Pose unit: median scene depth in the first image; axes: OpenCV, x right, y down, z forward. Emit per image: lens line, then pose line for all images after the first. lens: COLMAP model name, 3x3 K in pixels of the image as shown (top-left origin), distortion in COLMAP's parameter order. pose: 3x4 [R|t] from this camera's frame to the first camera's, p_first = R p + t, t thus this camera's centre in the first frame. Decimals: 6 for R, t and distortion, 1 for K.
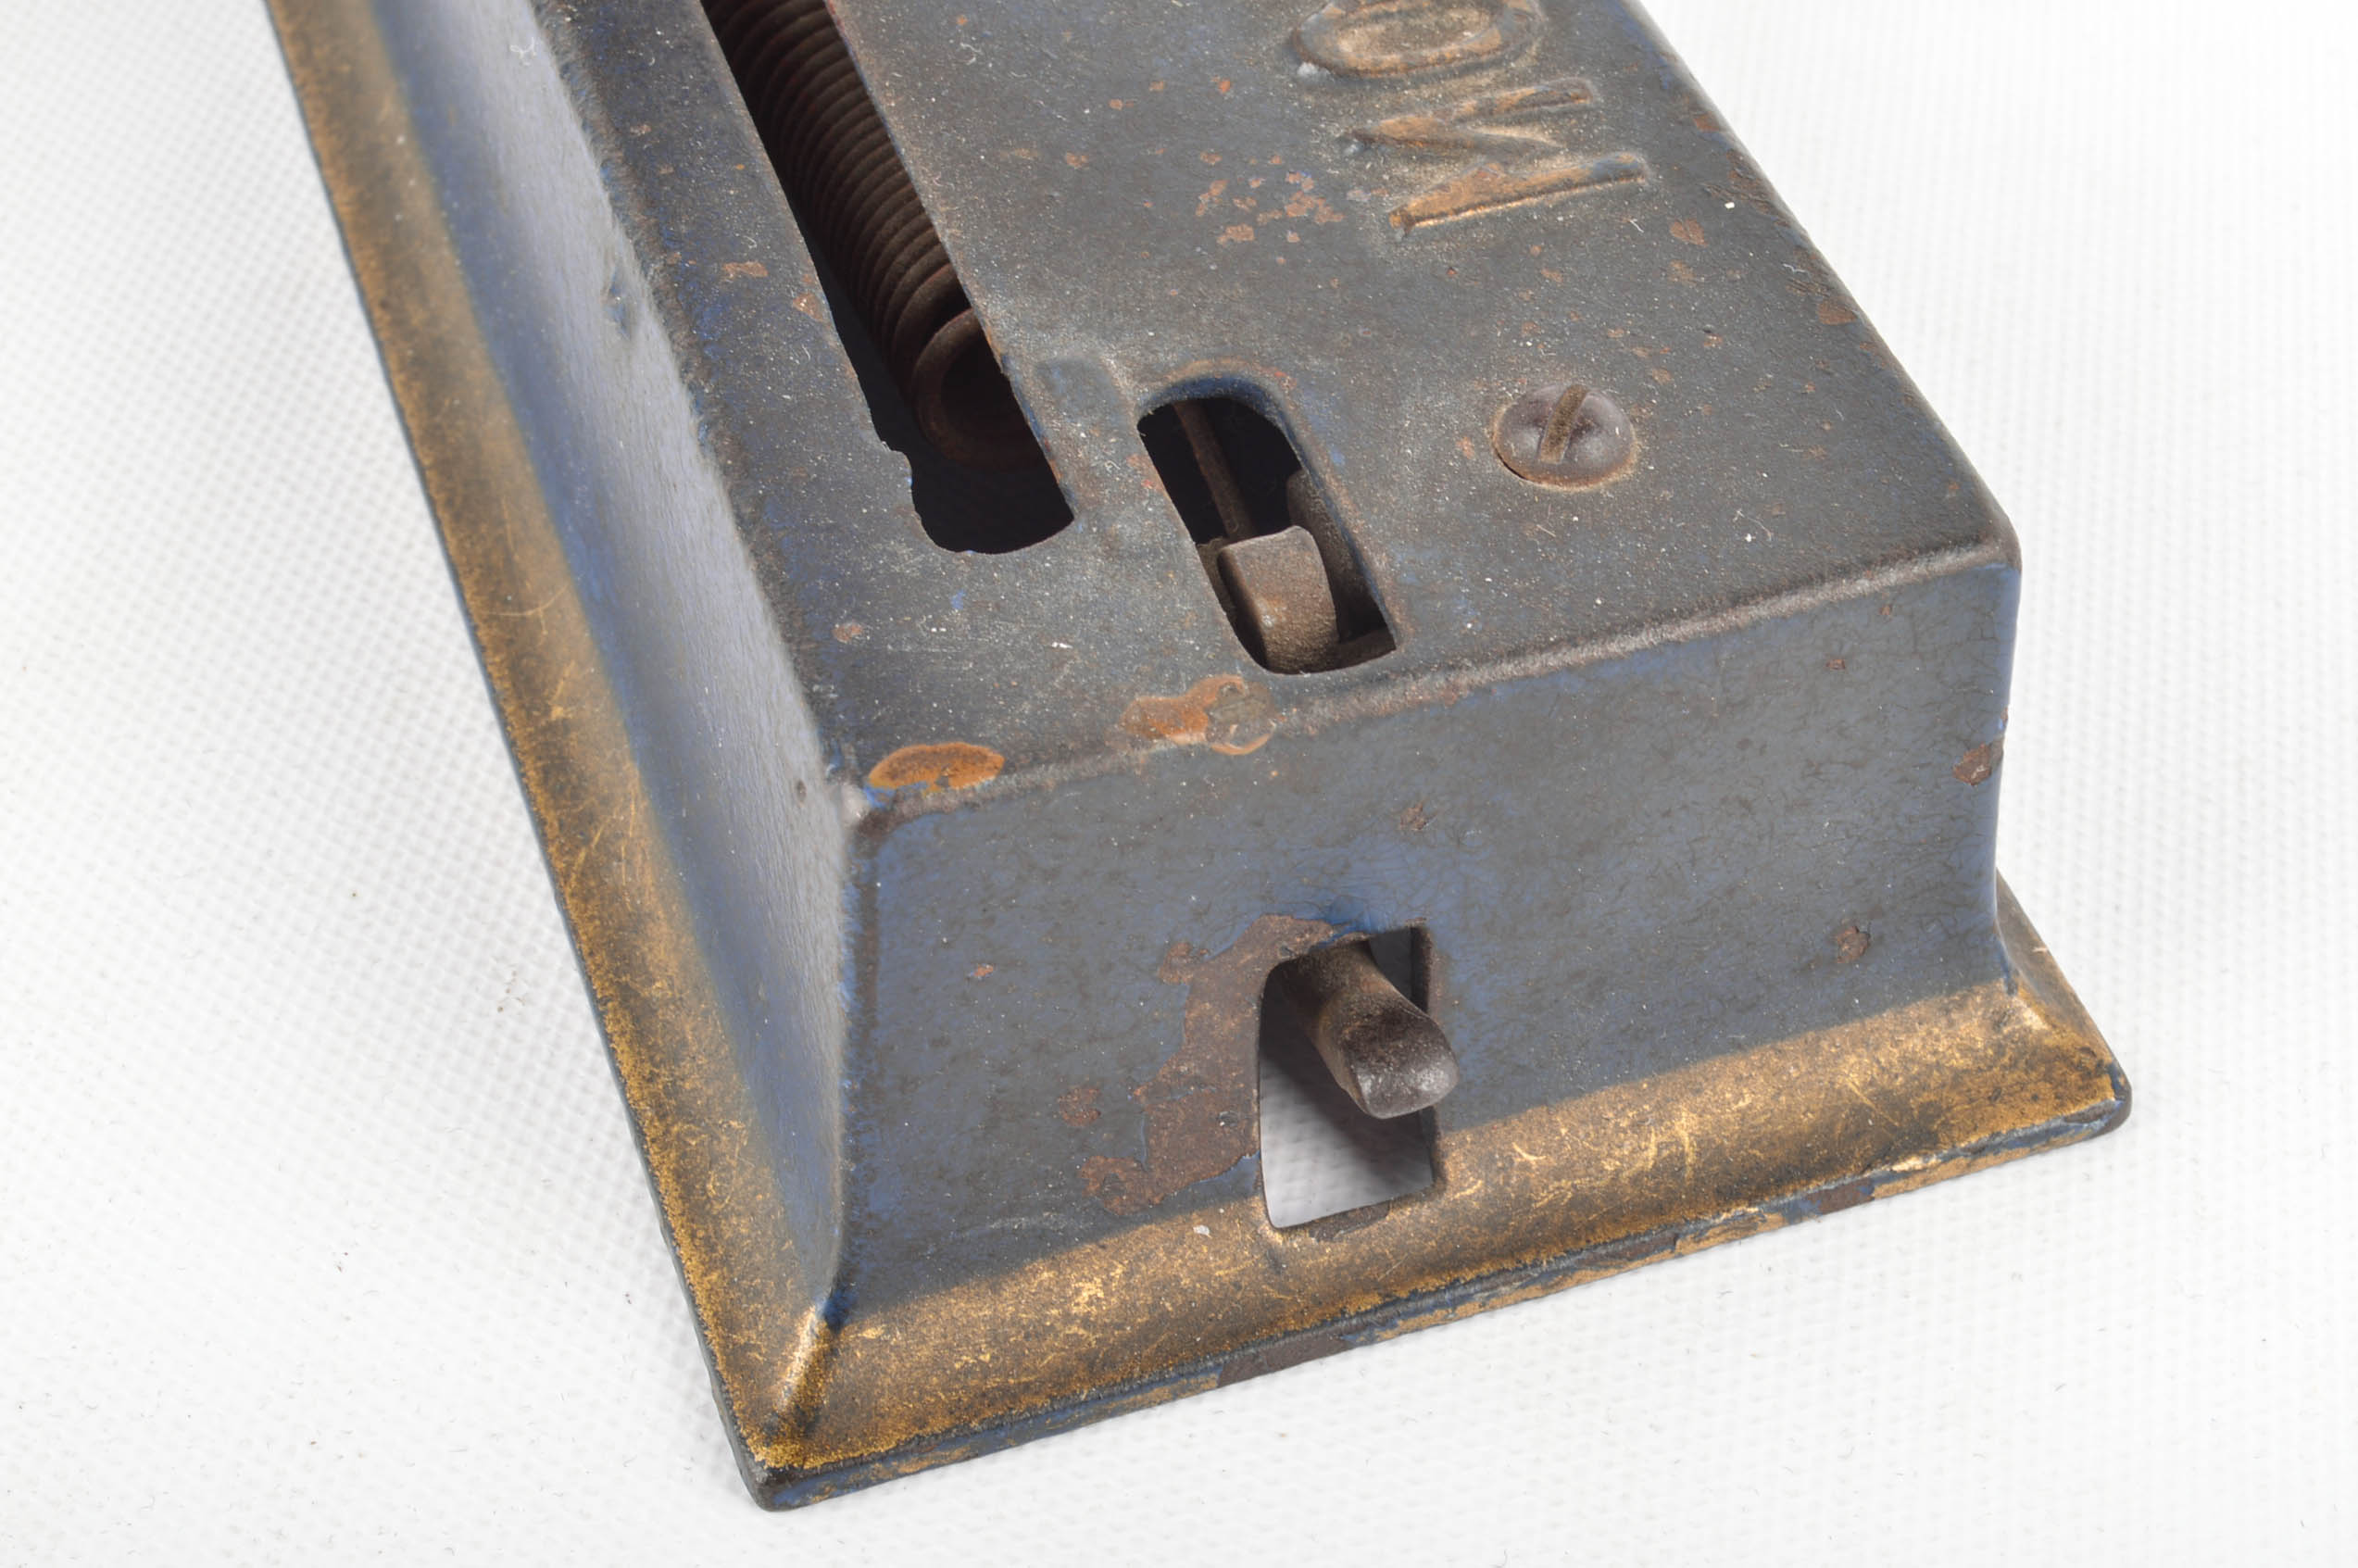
lens RADIAL K [[3524.9, 0, 1178.2], [0, 3524.9, 836.8], [0, 0, 1]] dist [0.057757, 0.001286]
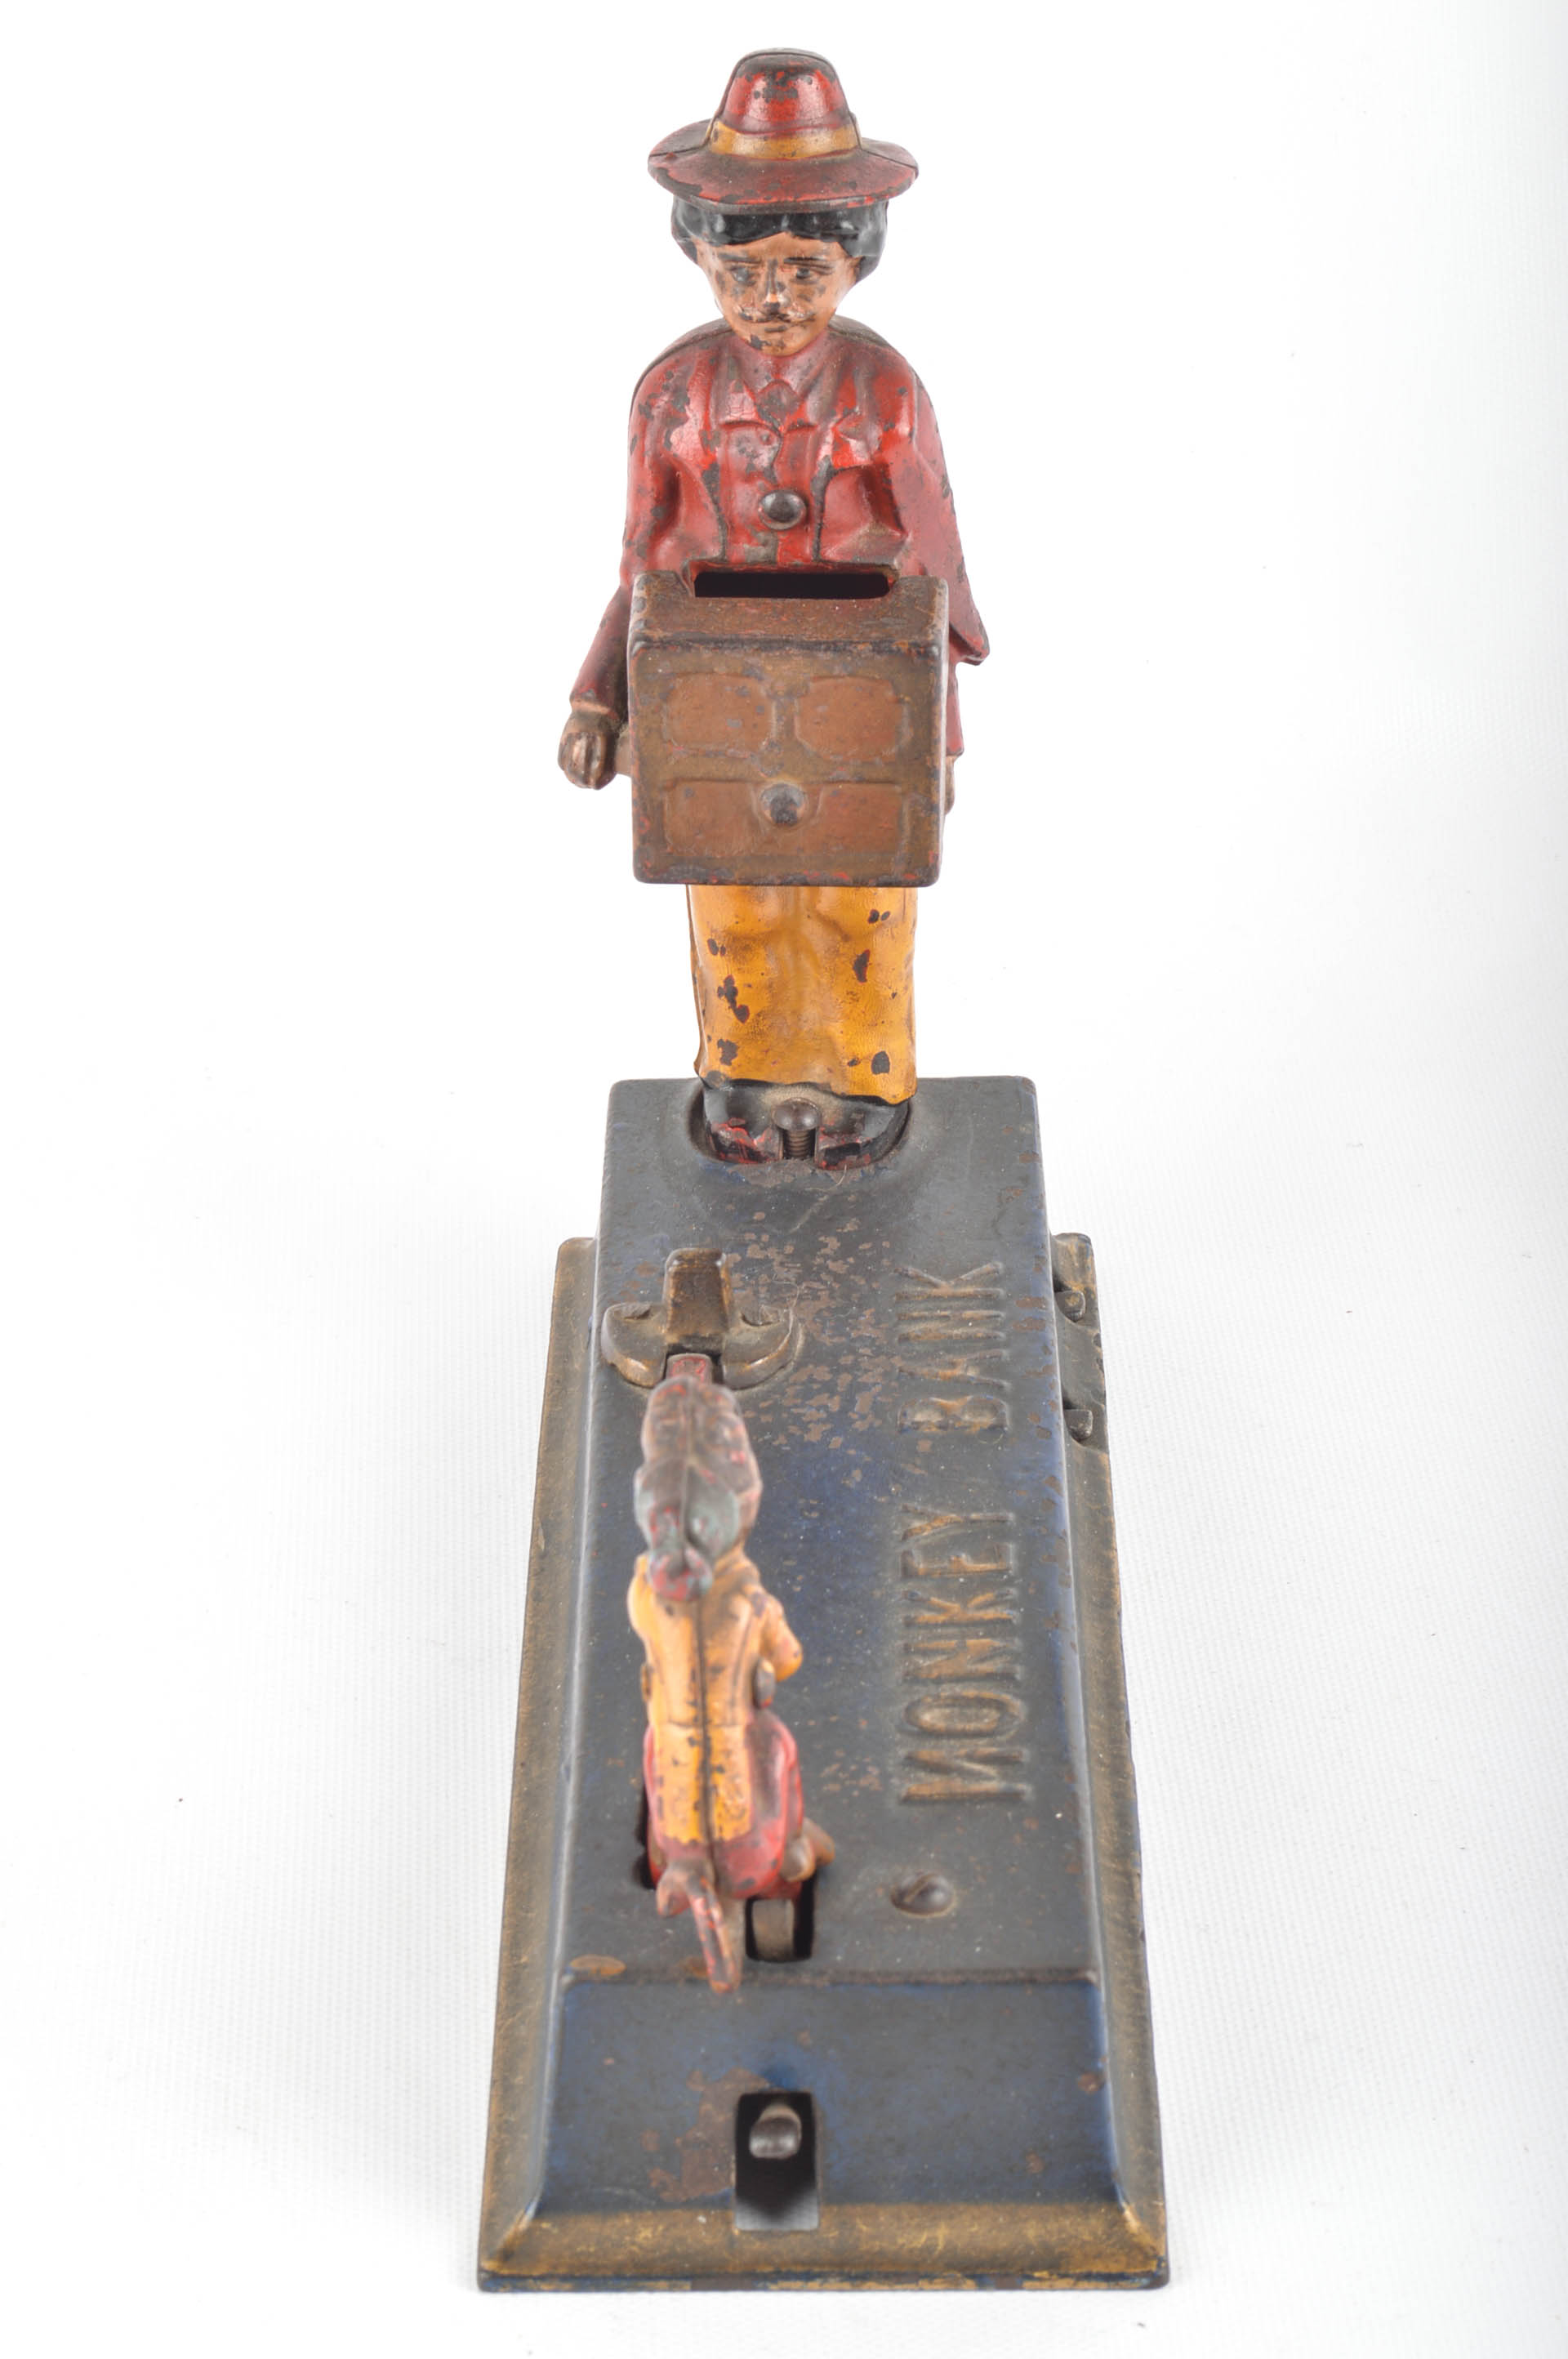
lens RADIAL K [[5042.5, 0, 784.0], [0, 5042.5, 1179.5], [0, 0, 1]] dist [0.008792, 0.082056]
pose [[0.933675, 0.133411, -0.332343, 1.010696], [-0.229603, 0.935190, -0.269632, 0.340467], [0.274833, 0.328056, 0.903796, -2.038949]]
